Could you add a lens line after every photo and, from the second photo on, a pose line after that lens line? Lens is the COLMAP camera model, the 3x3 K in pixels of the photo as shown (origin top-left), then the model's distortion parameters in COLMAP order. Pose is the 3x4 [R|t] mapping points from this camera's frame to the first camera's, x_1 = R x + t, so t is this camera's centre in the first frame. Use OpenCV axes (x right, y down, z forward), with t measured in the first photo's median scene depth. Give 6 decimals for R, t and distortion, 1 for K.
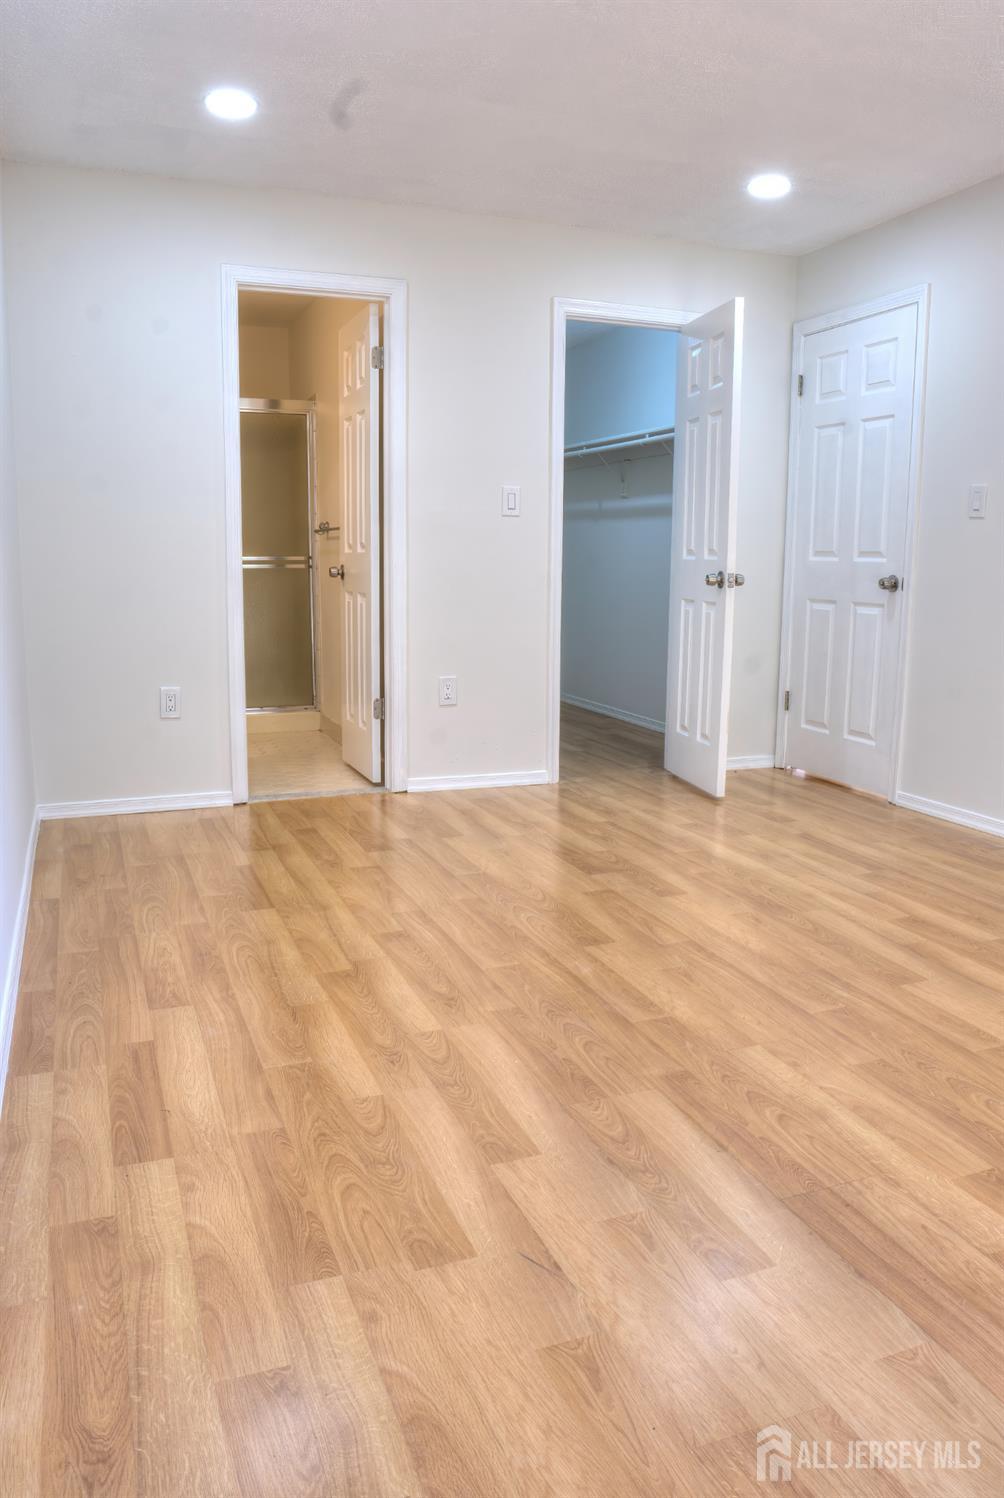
lens RADIAL K [[1122.4, 0, 497.7], [0, 1122.4, 744.1], [0, 0, 1]] dist [-0.106137, 0.064472]
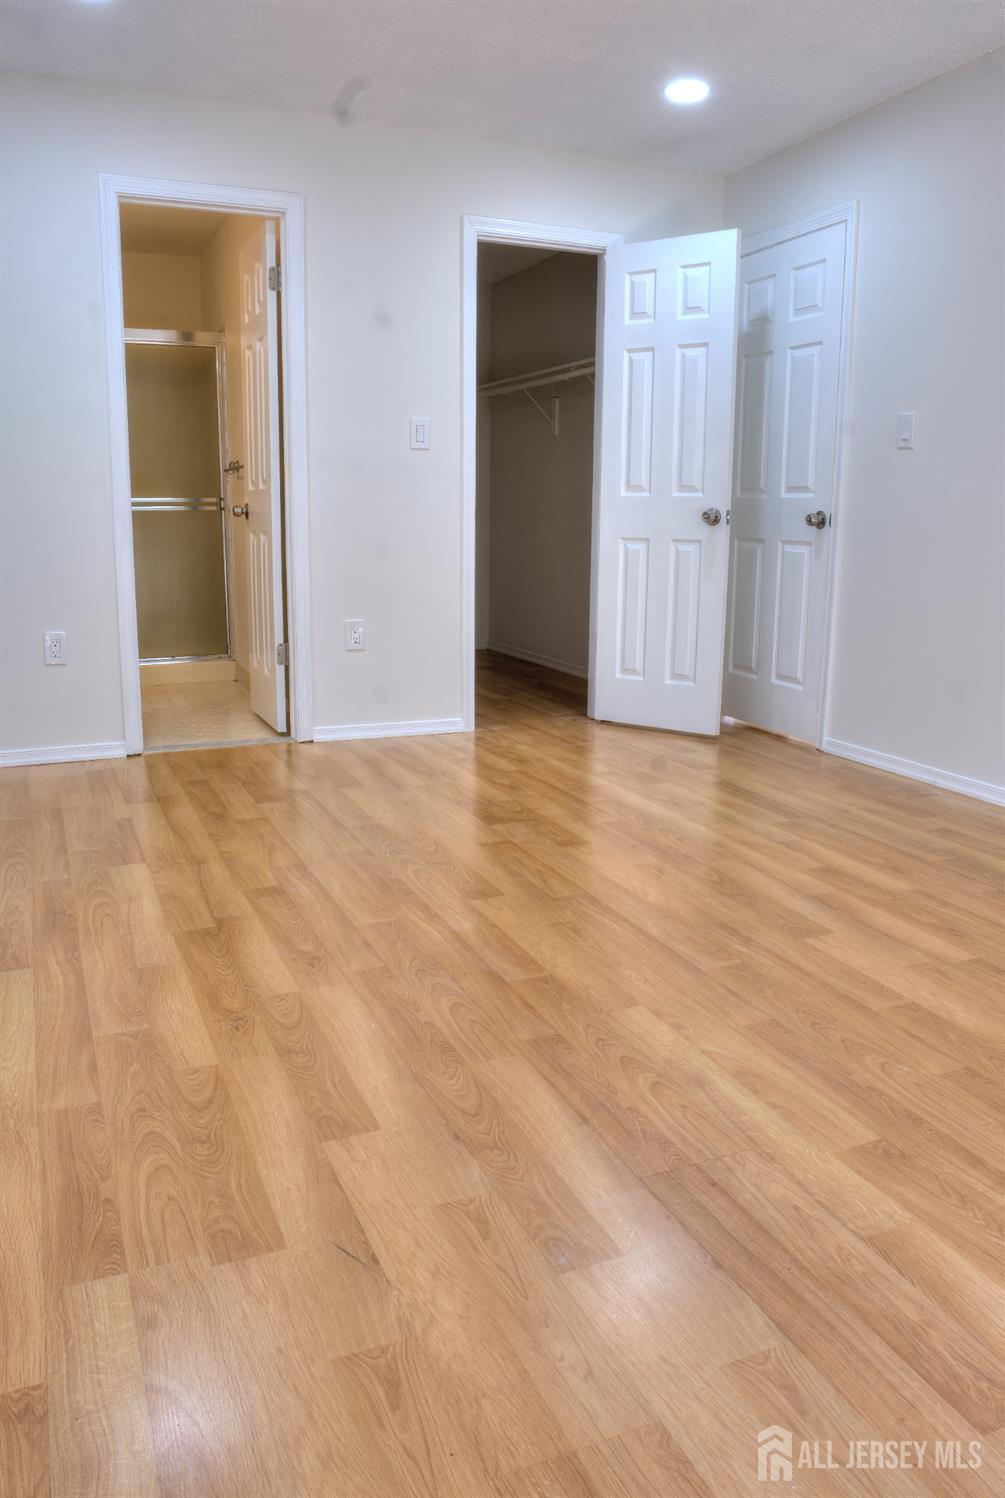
lens RADIAL K [[1122.4, 0, 505.1], [0, 1122.4, 745.0], [0, 0, 1]] dist [-0.106137, 0.064472]
pose [[0.999245, -0.007039, 0.038197, 0.078547], [0.005605, 0.999280, 0.037517, 0.018770], [-0.038433, -0.037274, 0.998566, 0.080878]]
